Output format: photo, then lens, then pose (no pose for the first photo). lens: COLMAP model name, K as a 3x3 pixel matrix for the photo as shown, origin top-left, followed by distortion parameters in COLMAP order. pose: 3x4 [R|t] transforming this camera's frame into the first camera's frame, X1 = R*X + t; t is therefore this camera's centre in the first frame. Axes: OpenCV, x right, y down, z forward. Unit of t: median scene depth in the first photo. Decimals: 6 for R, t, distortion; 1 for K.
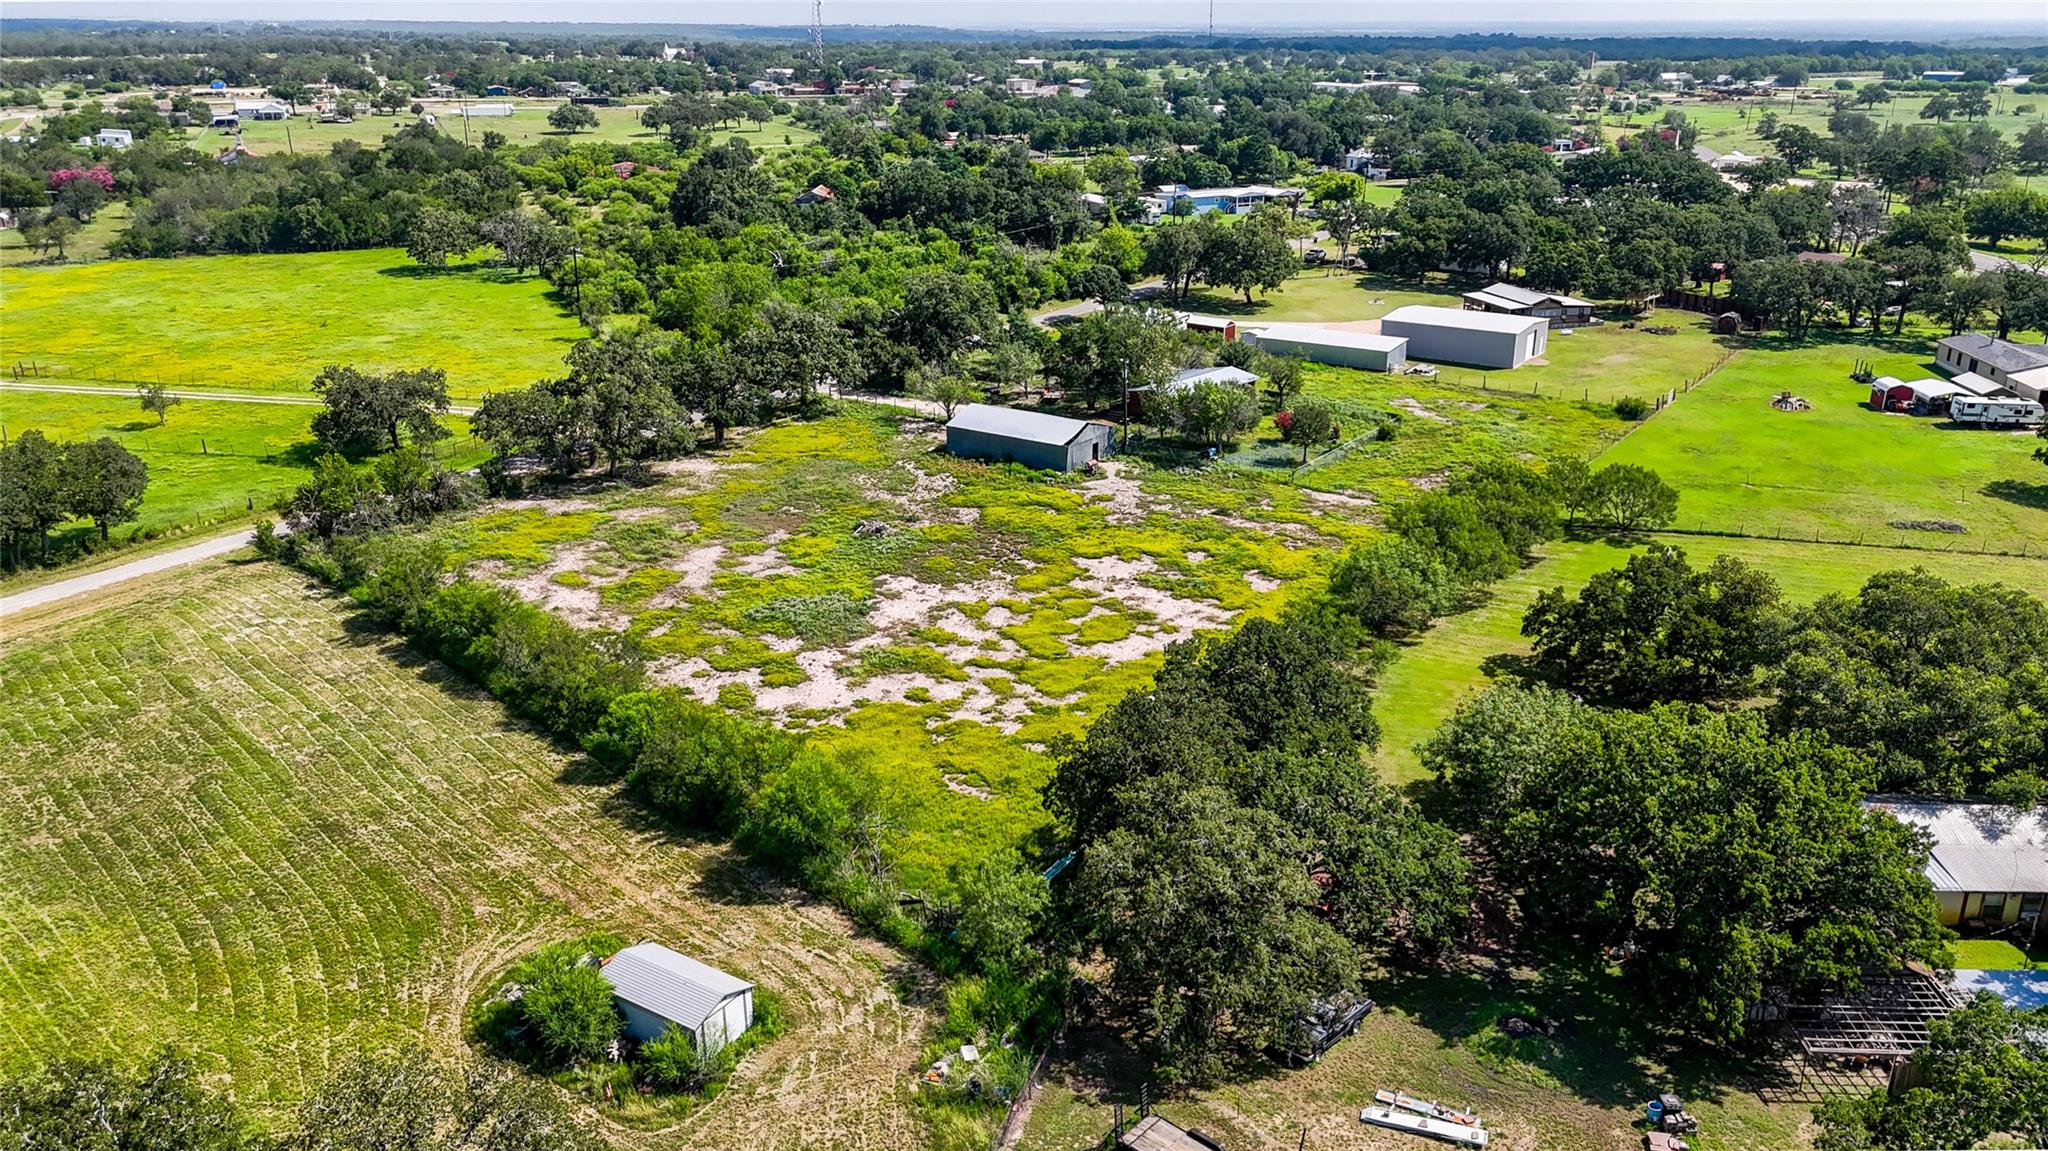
lens RADIAL K [[1509.6, 0, 1025.8], [0, 1509.6, 580.0], [0, 0, 1]] dist [0.072339, -0.071030]
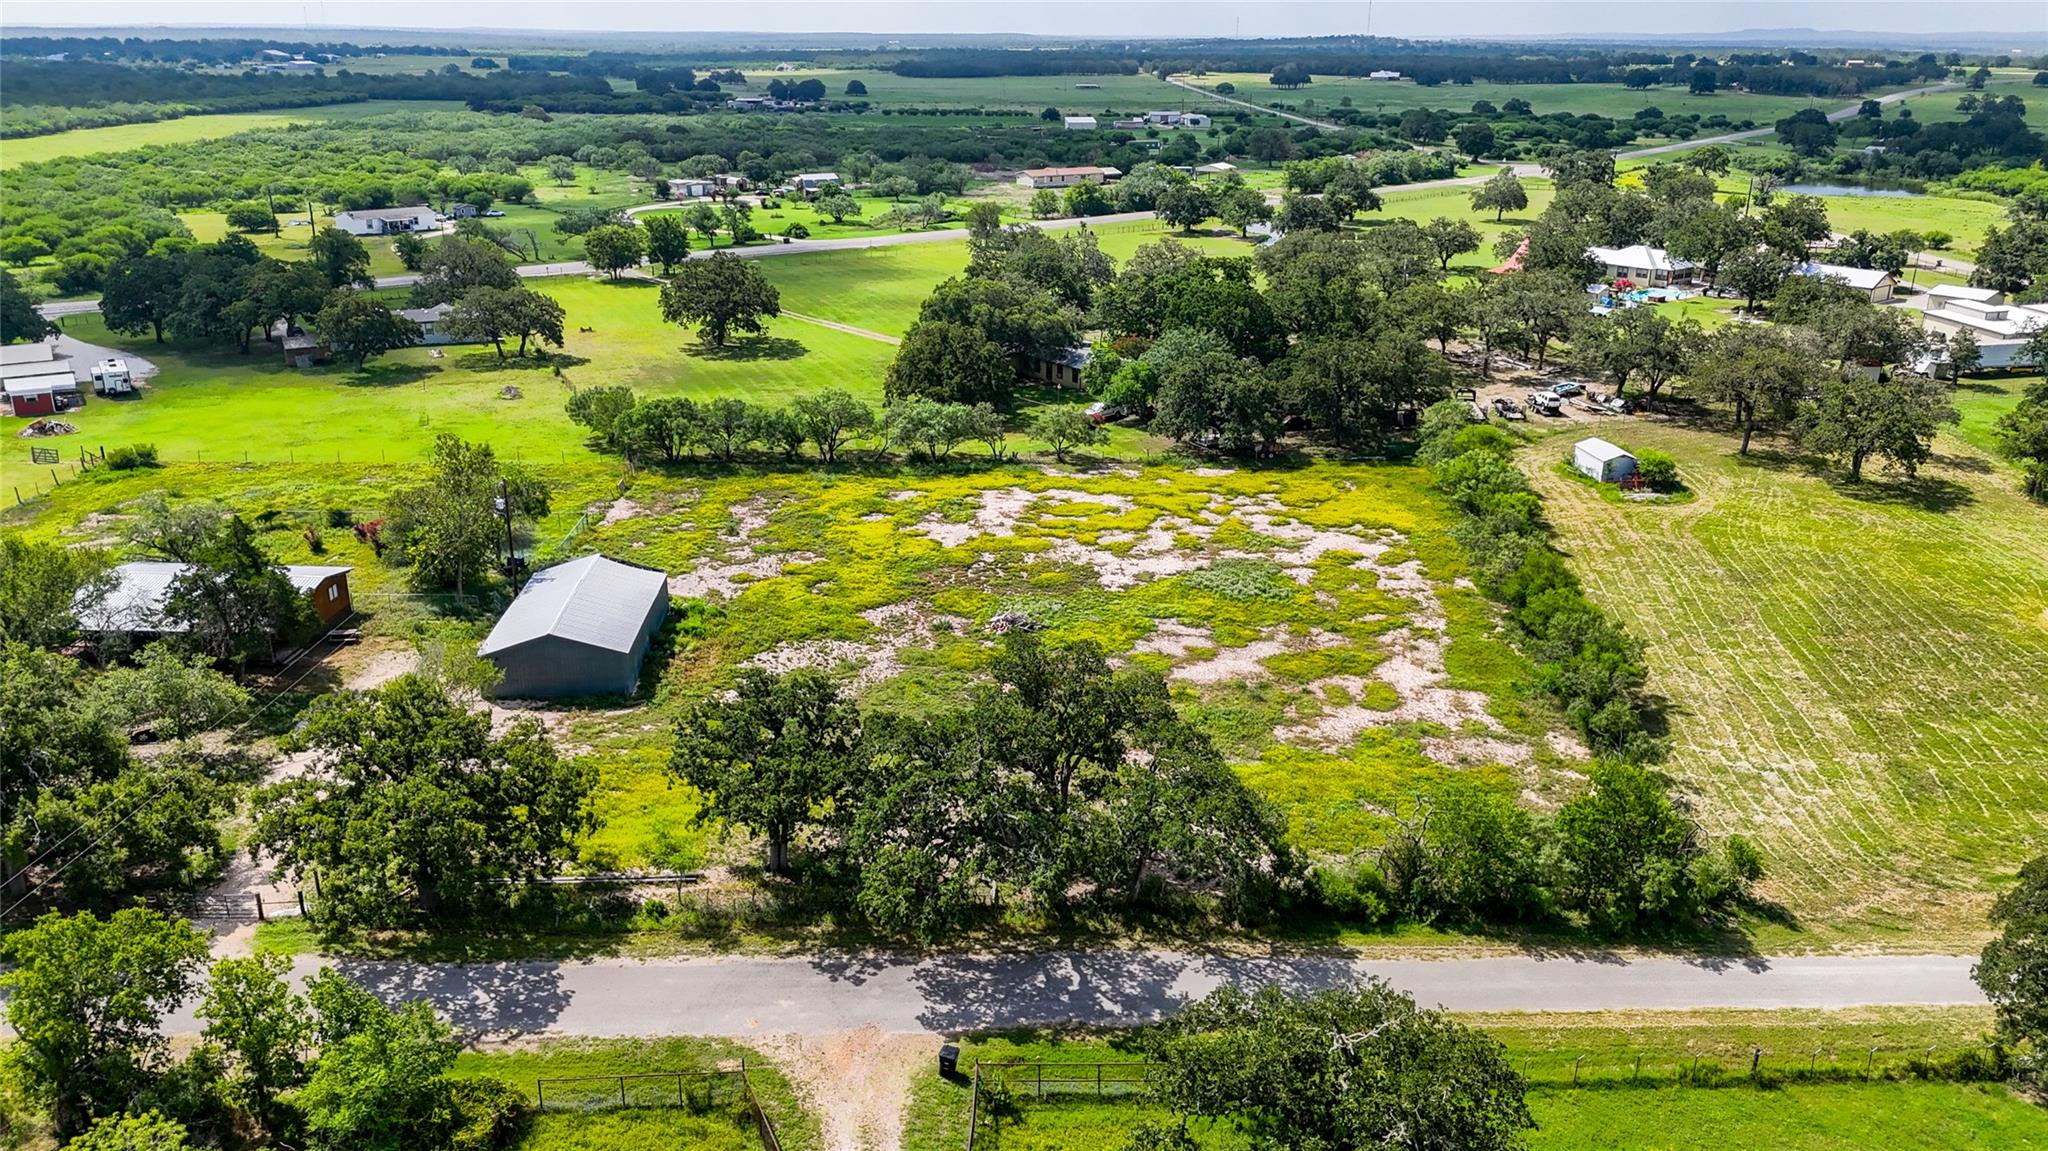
lens RADIAL K [[1518.0, 0, 1031.7], [0, 1518.0, 565.7], [0, 0, 1]] dist [0.084987, -0.084060]
pose [[-0.616696, -0.261670, 0.742438, -0.731377], [0.265751, 0.818564, 0.509243, -0.489127], [-0.740987, 0.511352, -0.435267, 1.392653]]
